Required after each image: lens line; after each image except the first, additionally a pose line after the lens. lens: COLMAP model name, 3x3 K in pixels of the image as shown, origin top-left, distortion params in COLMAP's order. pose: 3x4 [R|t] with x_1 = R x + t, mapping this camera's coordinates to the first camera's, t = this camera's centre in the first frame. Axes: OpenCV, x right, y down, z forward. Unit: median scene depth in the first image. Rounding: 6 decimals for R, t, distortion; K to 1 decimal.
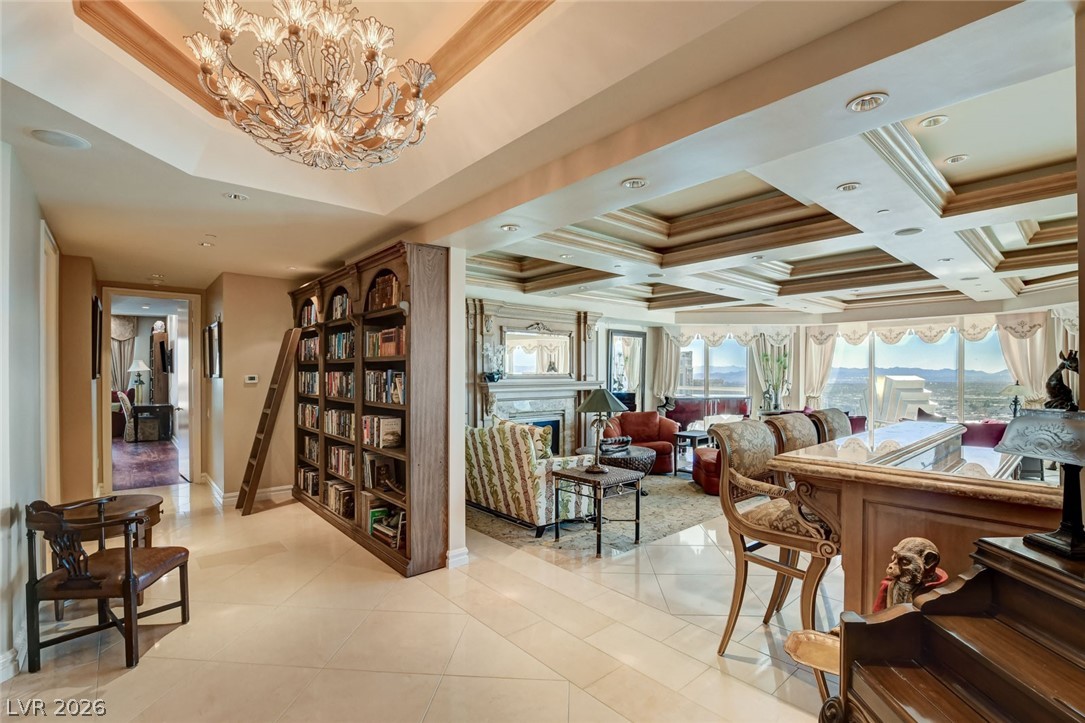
lens RADIAL K [[491.6, 0, 542.4], [0, 491.6, 370.1], [0, 0, 1]] dist [-0.021850, 0.001236]
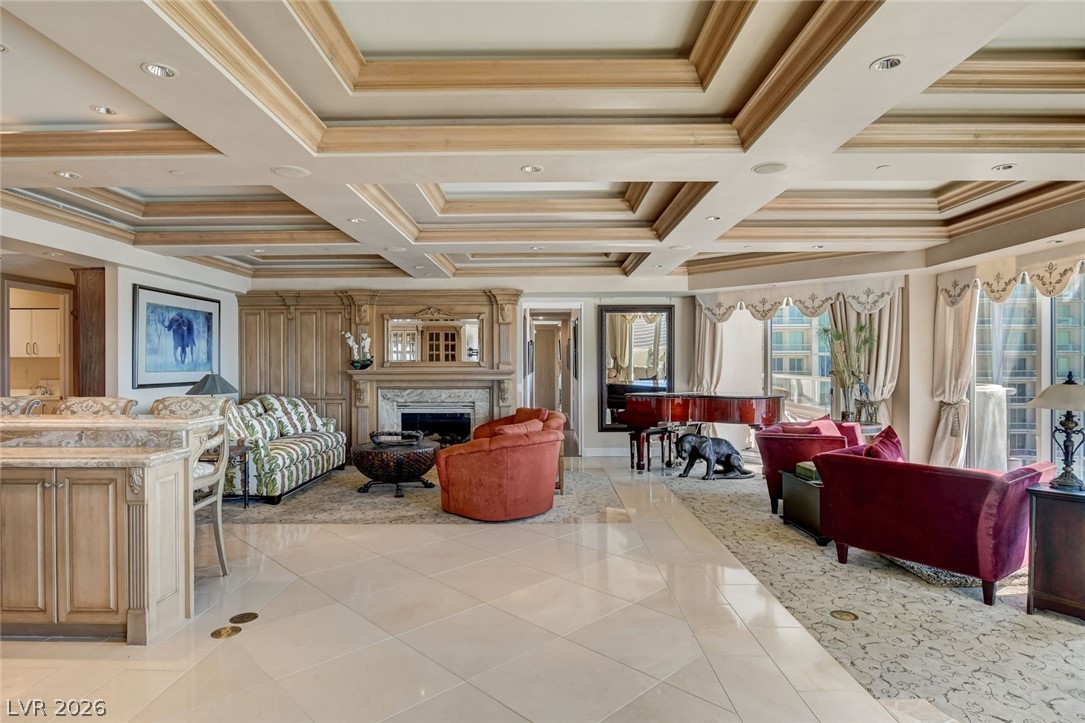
lens RADIAL K [[567.8, 0, 538.7], [0, 567.8, 364.2], [0, 0, 1]] dist [-0.023410, 0.002854]
pose [[0.738226, -0.001520, -0.674552, 0.636832], [0.004164, 0.999989, 0.002305, 0.008379], [0.674540, -0.004511, 0.738224, 0.240733]]
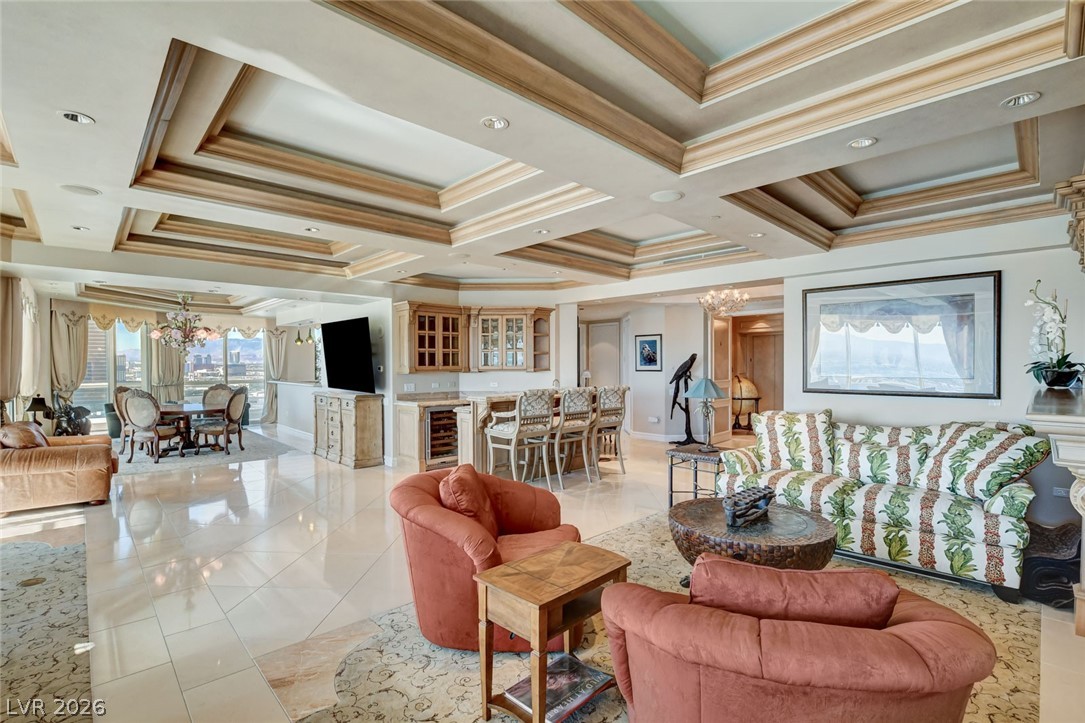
lens RADIAL K [[491.6, 0, 534.3], [0, 491.6, 375.0], [0, 0, 1]] dist [-0.021850, 0.001236]
pose [[-0.999415, 0.006095, -0.033659, 0.239224], [0.005467, 0.999810, 0.018715, 0.003530], [0.033767, 0.018521, -0.999258, 0.897276]]
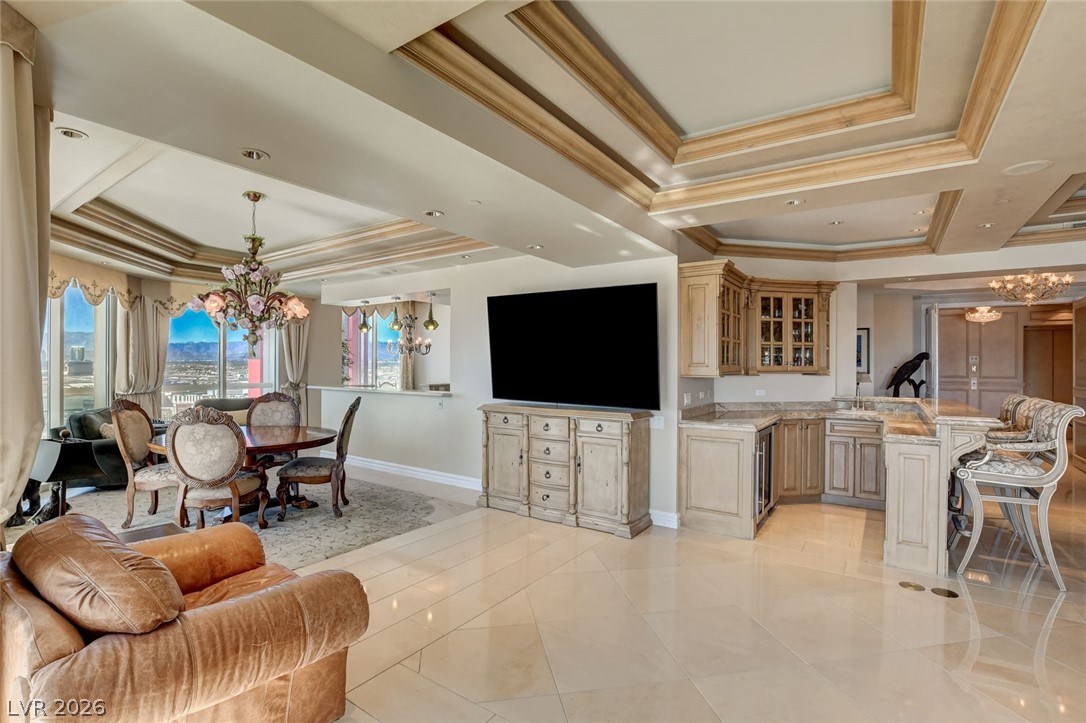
lens RADIAL K [[504.4, 0, 549.8], [0, 504.4, 366.1], [0, 0, 1]] dist [-0.024813, 0.001156]
pose [[-0.969578, -0.000758, -0.244782, 0.632348], [-0.000657, 1.000000, -0.000493, 0.003976], [0.244783, -0.000318, -0.969578, 0.596156]]
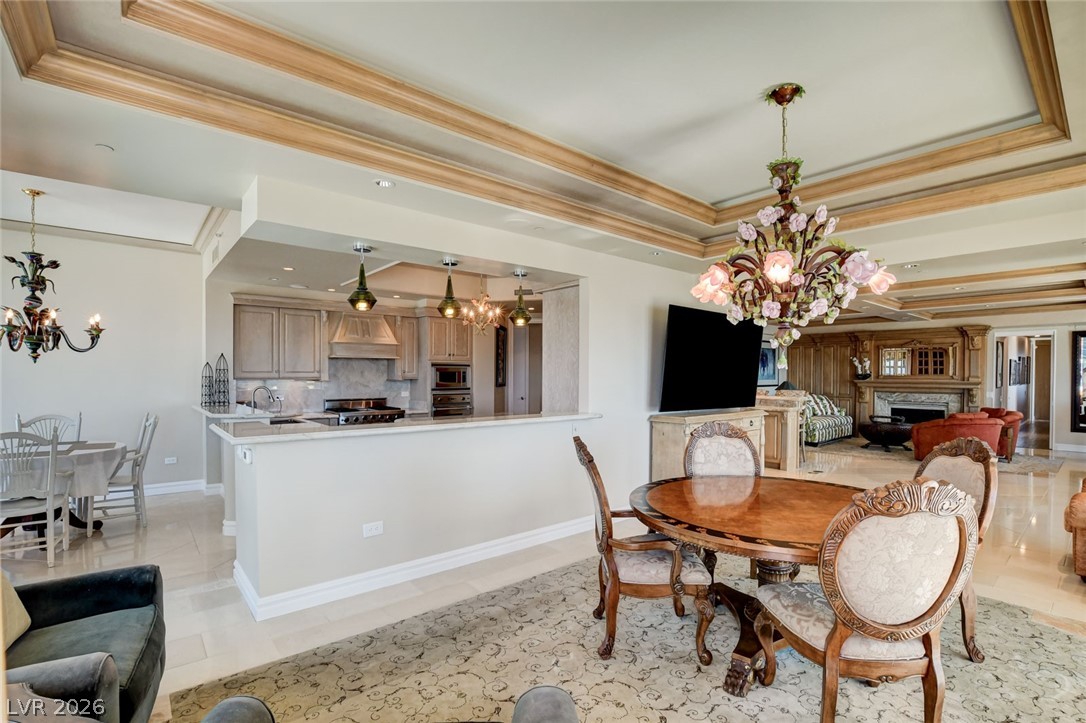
lens RADIAL K [[504.4, 0, 542.8], [0, 504.4, 382.3], [0, 0, 1]] dist [-0.024813, 0.001156]
pose [[-0.025118, 0.017061, -0.999539, 1.081450], [-0.000044, 0.999854, 0.017068, 0.002626], [0.999684, 0.000473, -0.025113, -0.046234]]
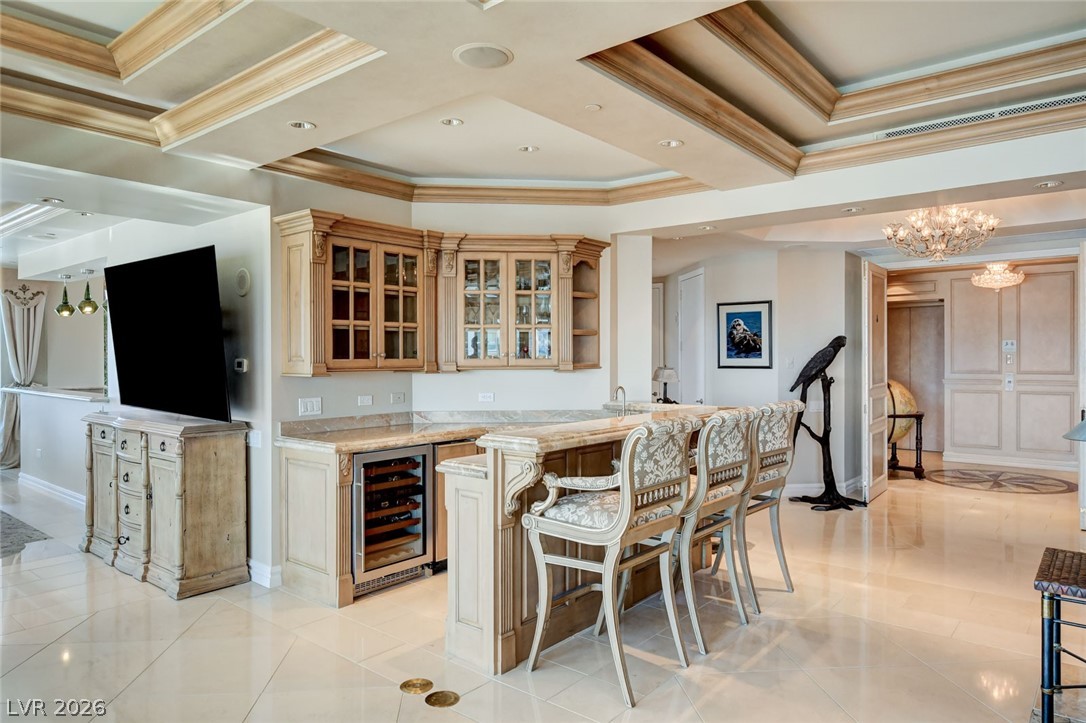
lens RADIAL K [[691.8, 0, 533.5], [0, 691.8, 365.1], [0, 0, 1]] dist [-0.006166, 0.013502]
pose [[-0.988633, 0.006692, -0.150200, 0.319518], [0.005158, 0.999931, 0.010595, 0.002877], [0.150261, 0.009700, -0.988599, 0.647877]]
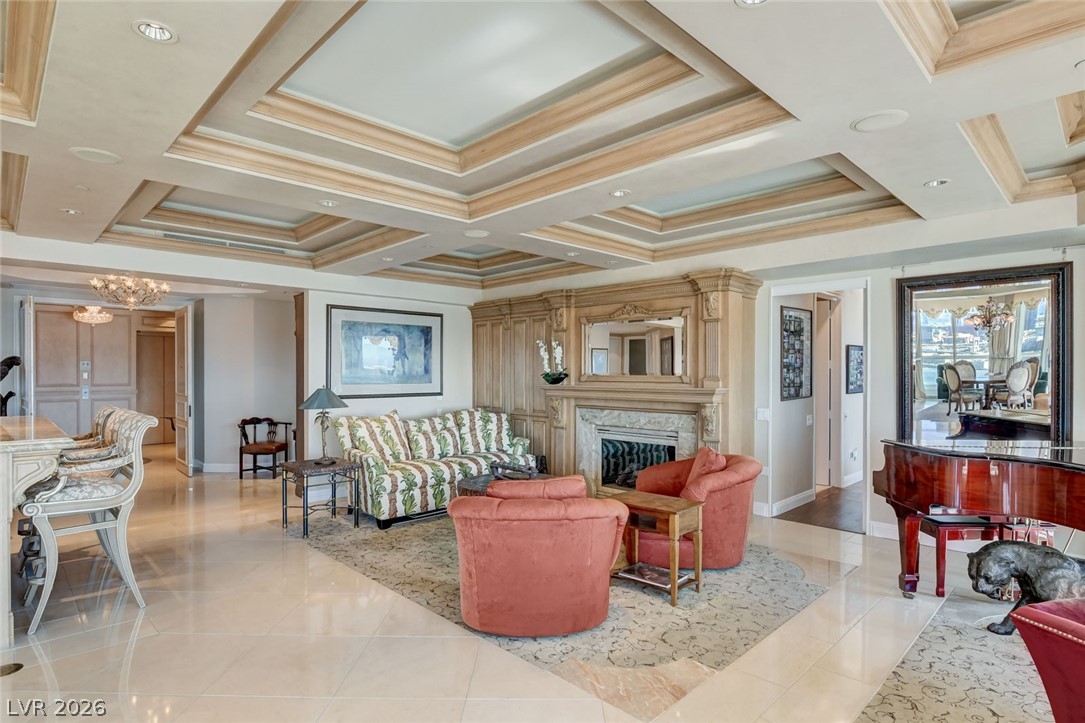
lens RADIAL K [[567.8, 0, 550.0], [0, 567.8, 373.7], [0, 0, 1]] dist [-0.023410, 0.002854]
pose [[0.055964, 0.005199, -0.998419, 0.597602], [0.001589, 0.999985, 0.005296, 0.000824], [0.998432, -0.001883, 0.055955, 0.605720]]
